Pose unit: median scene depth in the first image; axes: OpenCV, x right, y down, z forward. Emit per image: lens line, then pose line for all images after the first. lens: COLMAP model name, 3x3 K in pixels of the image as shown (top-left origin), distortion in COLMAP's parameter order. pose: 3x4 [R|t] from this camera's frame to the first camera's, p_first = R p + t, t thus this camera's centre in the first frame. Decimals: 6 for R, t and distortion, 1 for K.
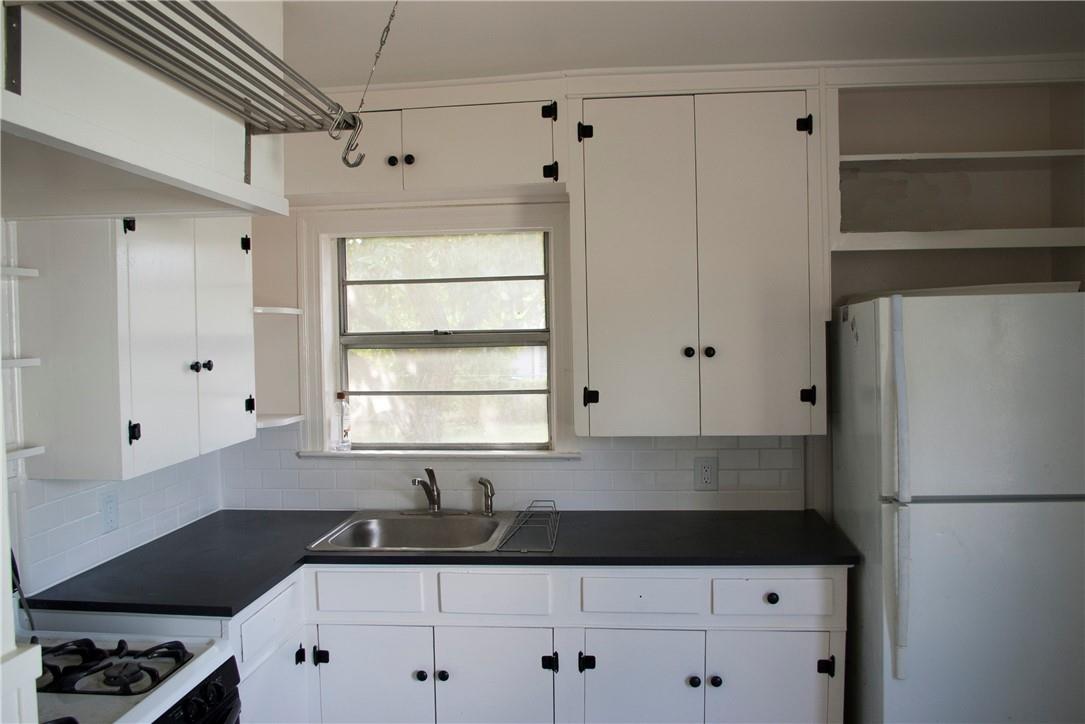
lens RADIAL K [[834.1, 0, 542.5], [0, 834.1, 362.0], [0, 0, 1]] dist [-0.071555, -0.003869]
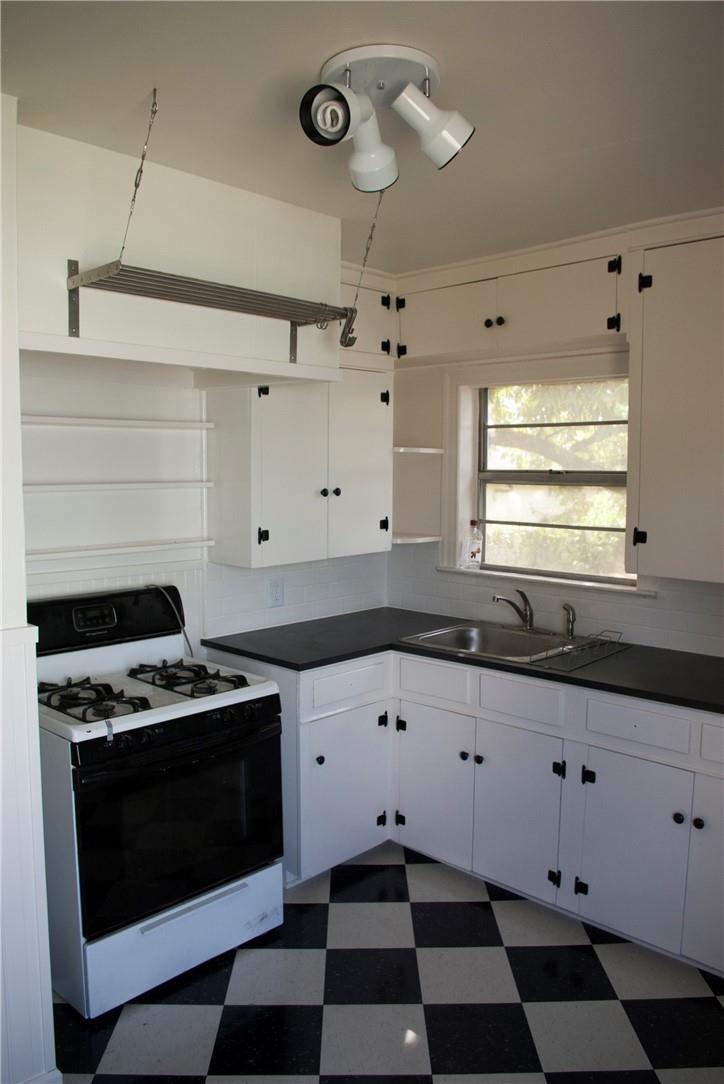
lens RADIAL K [[833.3, 0, 362.0], [0, 833.3, 542.0], [0, 0, 1]] dist [-0.071555, -0.003869]
pose [[0.786061, 0.076402, -0.613409, 0.414502], [-0.041638, 0.996623, 0.070776, -0.010882], [0.616744, -0.030093, 0.786588, -0.035289]]
